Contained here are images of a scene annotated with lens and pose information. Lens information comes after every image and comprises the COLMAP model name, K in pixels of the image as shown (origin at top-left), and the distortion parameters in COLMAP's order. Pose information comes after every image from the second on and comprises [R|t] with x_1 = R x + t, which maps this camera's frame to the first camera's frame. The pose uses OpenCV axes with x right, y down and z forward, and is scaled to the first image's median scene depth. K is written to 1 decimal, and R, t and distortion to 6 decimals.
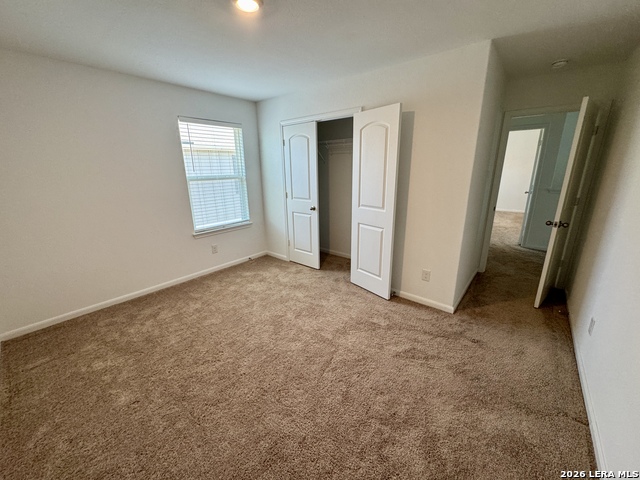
lens RADIAL K [[255.4, 0, 320.0], [0, 255.4, 240.0], [0, 0, 1]] dist [-0.010848, 0.000178]
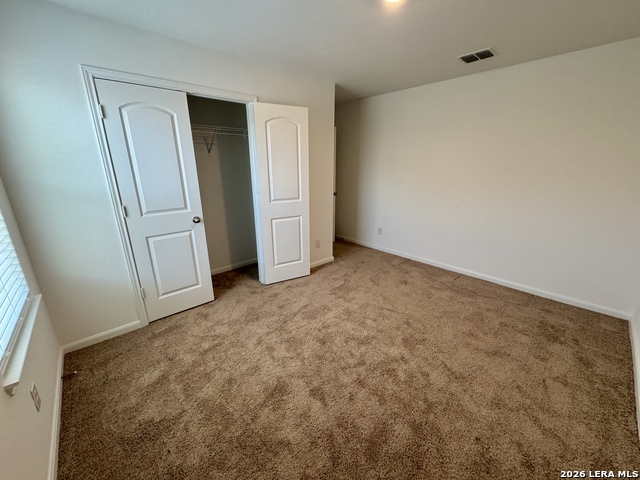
lens RADIAL K [[255.4, 0, 320.0], [0, 255.4, 240.0], [0, 0, 1]] dist [-0.010848, 0.000178]
pose [[0.133809, -0.270248, 0.953447, -0.729556], [0.271843, 0.935204, 0.226926, -0.153636], [-0.952993, 0.228823, 0.198604, 0.614078]]
